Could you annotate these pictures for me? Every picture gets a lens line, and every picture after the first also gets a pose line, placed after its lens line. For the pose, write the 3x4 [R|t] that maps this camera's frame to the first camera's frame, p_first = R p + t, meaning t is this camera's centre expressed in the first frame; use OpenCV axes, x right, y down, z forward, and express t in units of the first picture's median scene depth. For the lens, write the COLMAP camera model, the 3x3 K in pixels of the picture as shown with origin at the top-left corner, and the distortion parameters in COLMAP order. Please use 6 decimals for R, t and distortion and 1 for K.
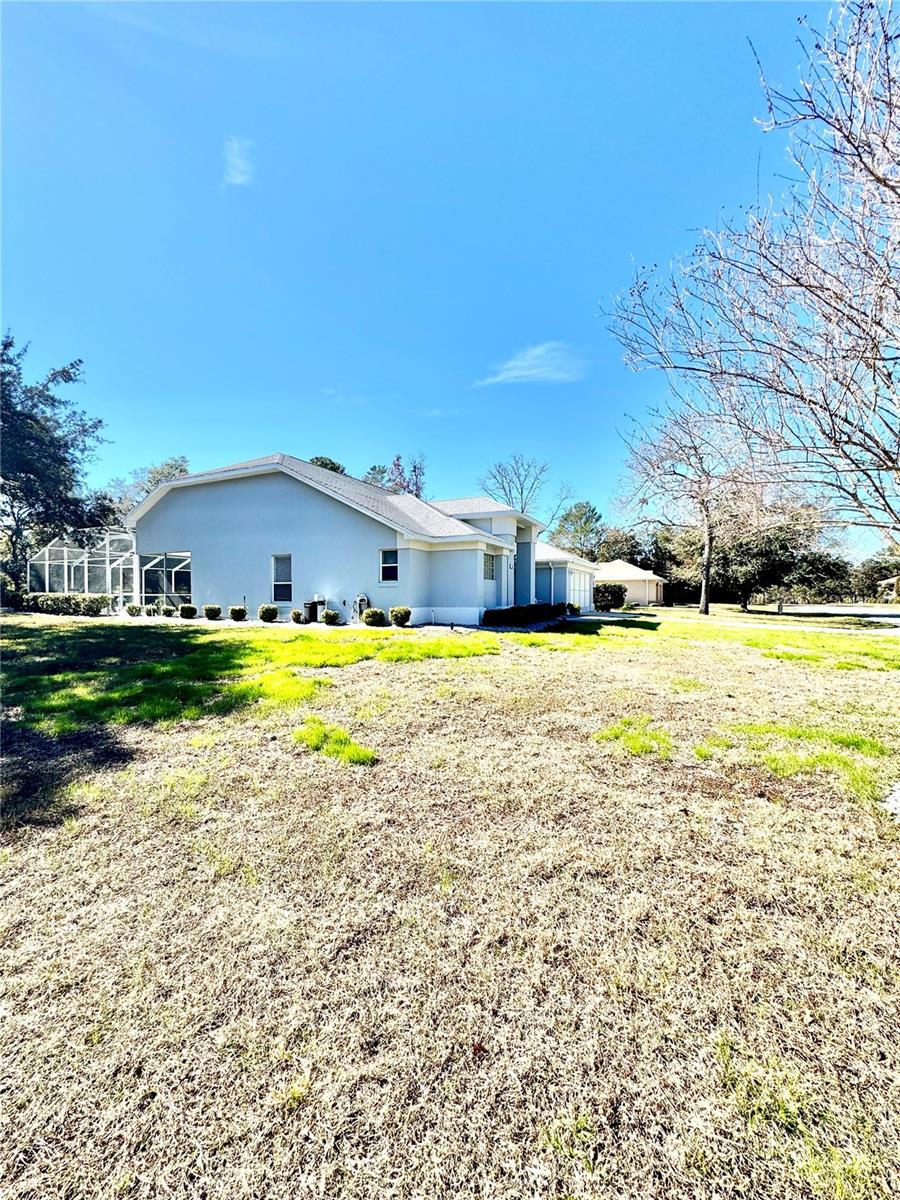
lens RADIAL K [[474.9, 0, 450.0], [0, 474.9, 600.0], [0, 0, 1]] dist [0.000052, -0.000073]
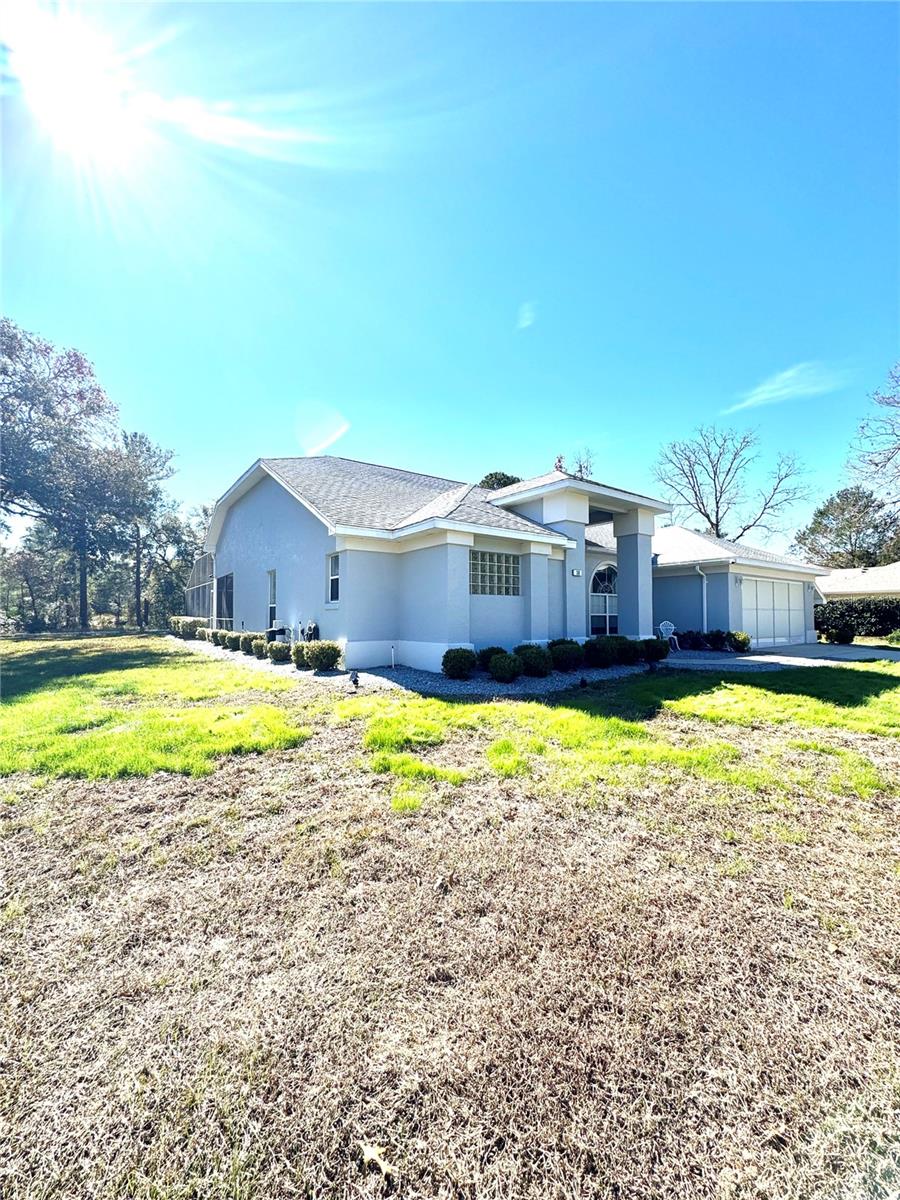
lens RADIAL K [[474.9, 0, 450.0], [0, 474.9, 600.0], [0, 0, 1]] dist [0.000052, -0.000073]
pose [[0.893753, -0.018724, -0.448168, 0.260967], [0.000245, 0.999149, -0.041253, -0.010814], [0.448559, 0.036761, 0.892997, 0.385020]]
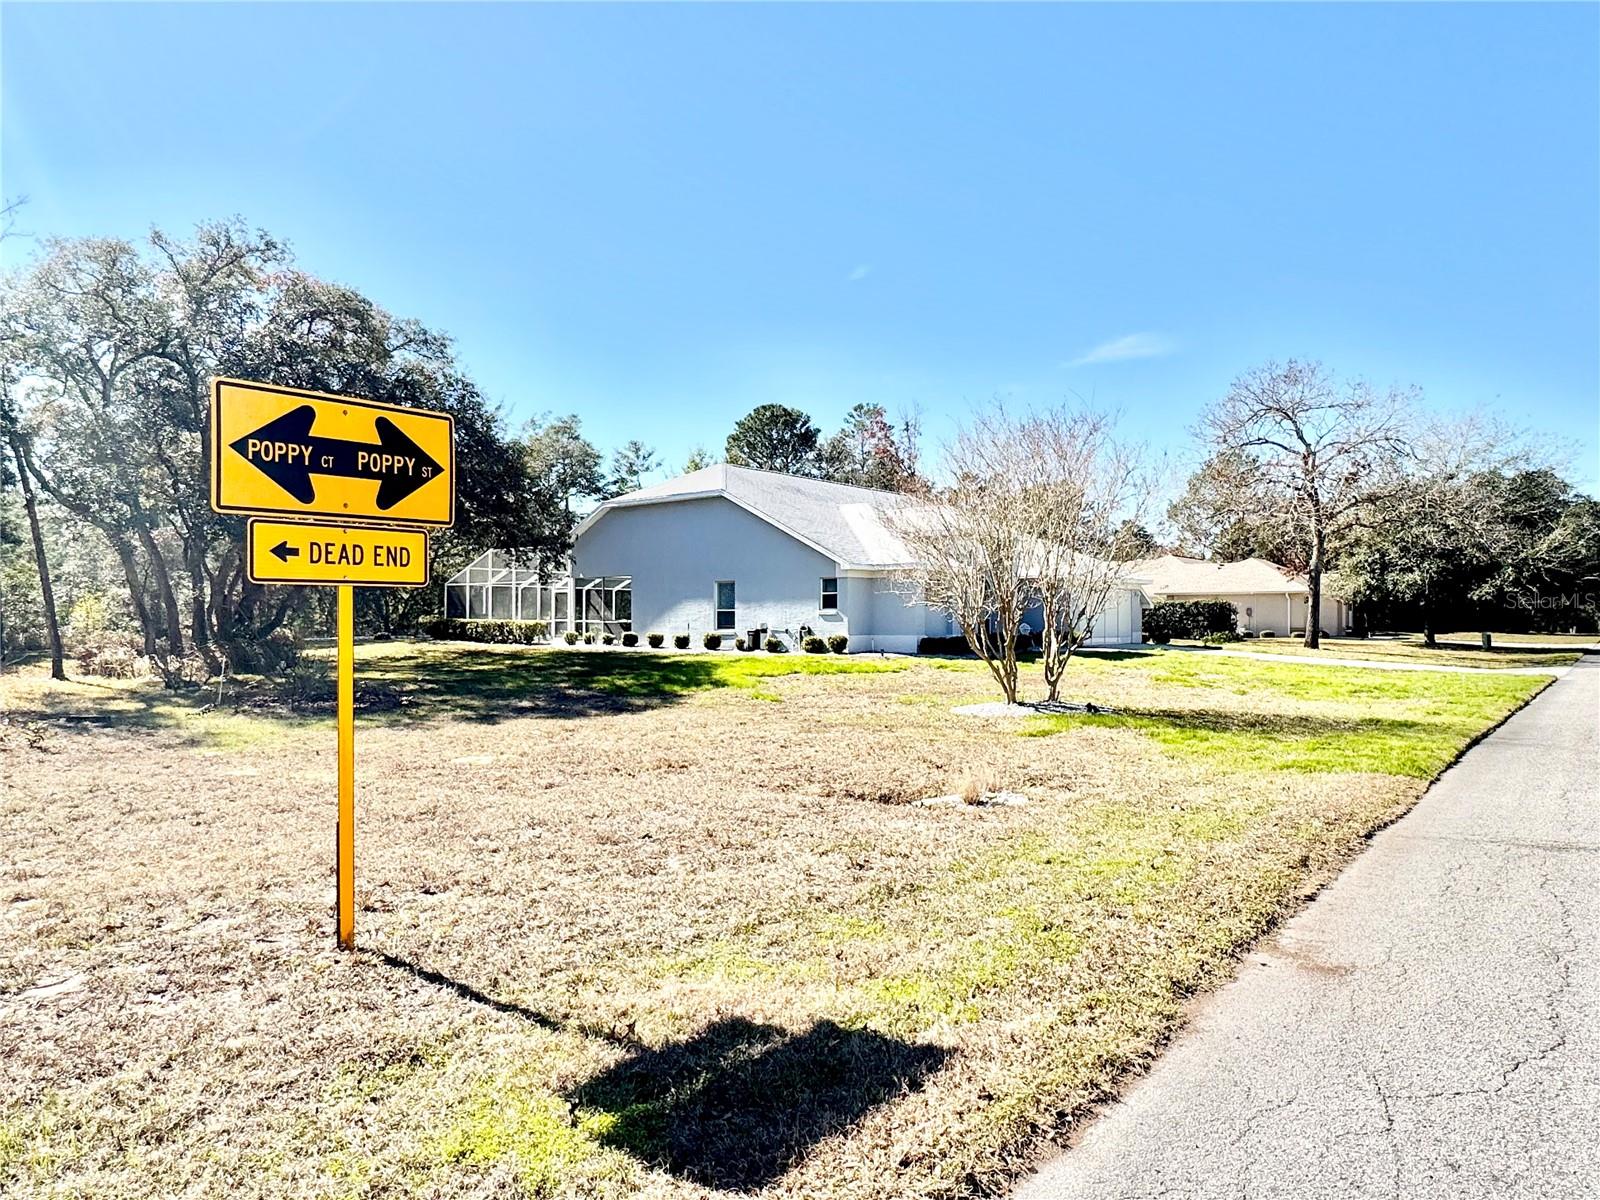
lens RADIAL K [[959.5, 0, 800.0], [0, 959.5, 600.0], [0, 0, 1]] dist [0.000818, 0.000154]
pose [[0.974279, -0.005322, -0.225283, 0.220722], [-0.000376, 0.999681, -0.025241, -0.006102], [0.225345, 0.024676, 0.973966, -0.814679]]
